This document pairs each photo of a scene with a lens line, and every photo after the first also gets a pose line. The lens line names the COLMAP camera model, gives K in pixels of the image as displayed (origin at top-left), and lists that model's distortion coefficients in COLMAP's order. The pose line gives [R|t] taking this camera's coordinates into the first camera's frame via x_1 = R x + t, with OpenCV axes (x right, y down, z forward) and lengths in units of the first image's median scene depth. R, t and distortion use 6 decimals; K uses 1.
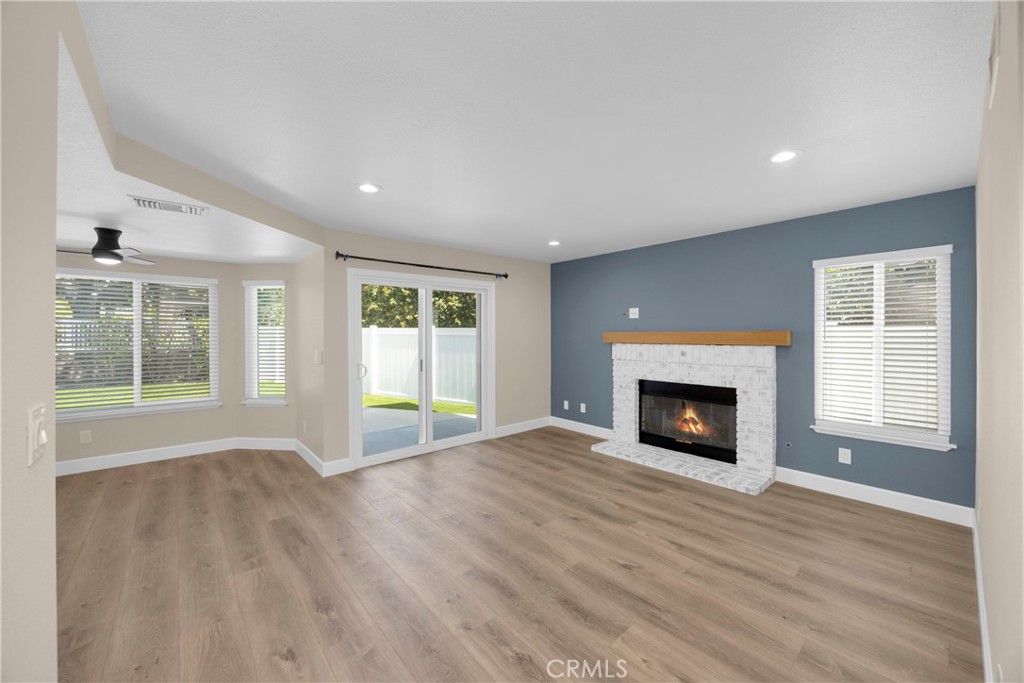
lens RADIAL K [[394.7, 0, 507.3], [0, 394.7, 337.4], [0, 0, 1]] dist [-0.001886, 0.000104]
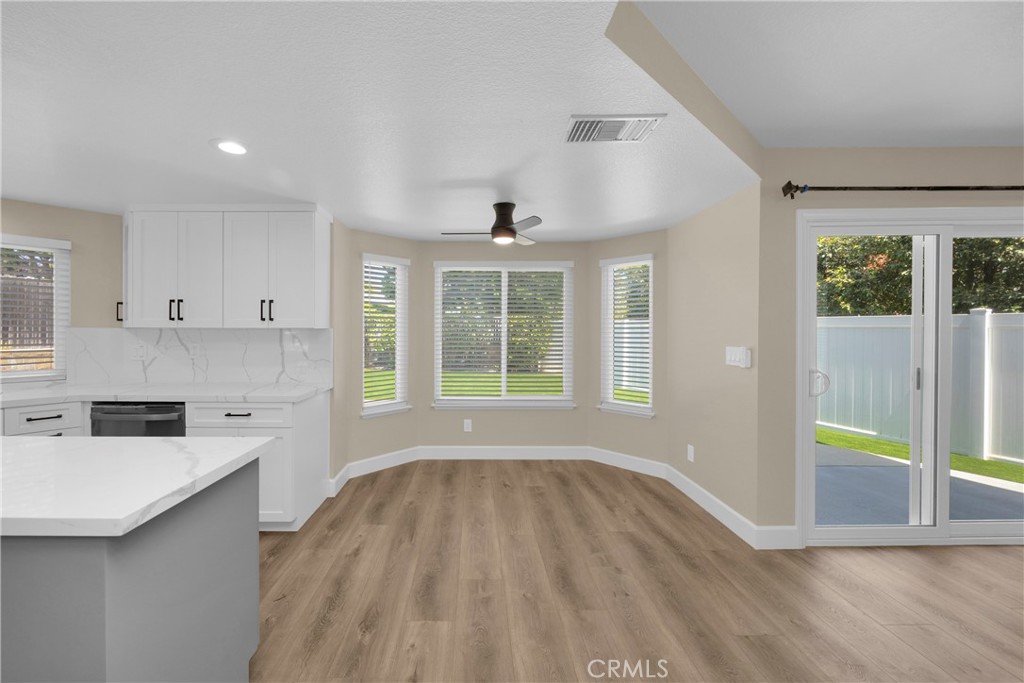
lens RADIAL K [[394.7, 0, 457.8], [0, 394.7, 333.7], [0, 0, 1]] dist [-0.001886, 0.000104]
pose [[0.743719, 0.003773, -0.668481, -0.428001], [-0.003003, 0.999993, 0.002303, 0.013318], [0.668485, 0.000295, 0.743725, 0.231992]]
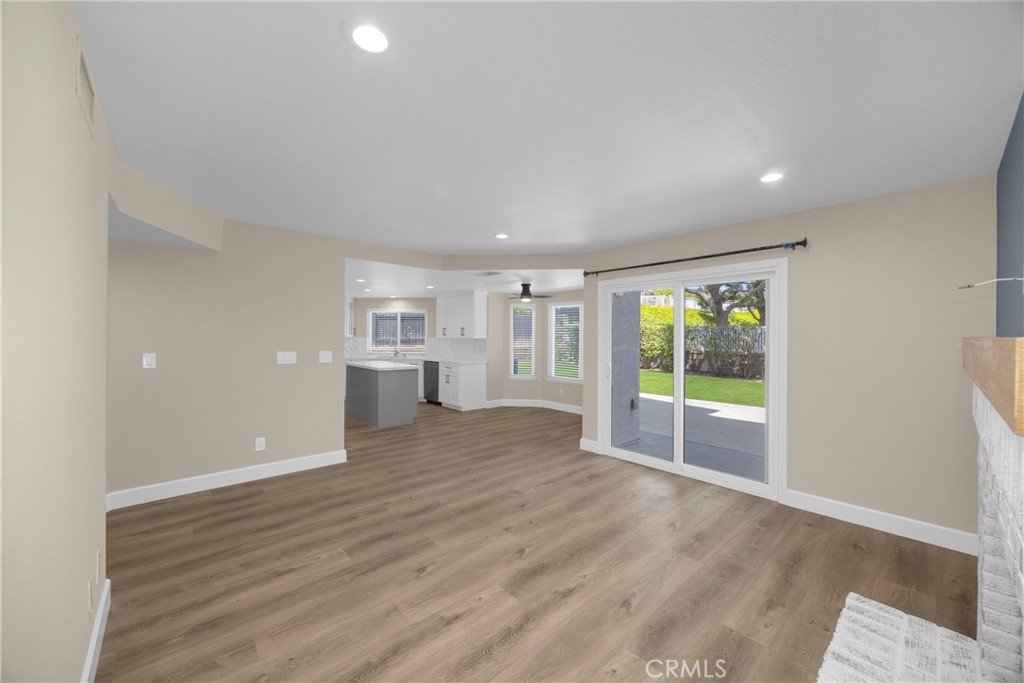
lens RADIAL K [[394.7, 0, 510.5], [0, 394.7, 338.2], [0, 0, 1]] dist [-0.001886, 0.000104]
pose [[-0.002800, 0.004800, -0.999985, 0.869347], [-0.015254, 0.999872, 0.004842, -0.009640], [0.999880, 0.015268, -0.002726, 0.816098]]
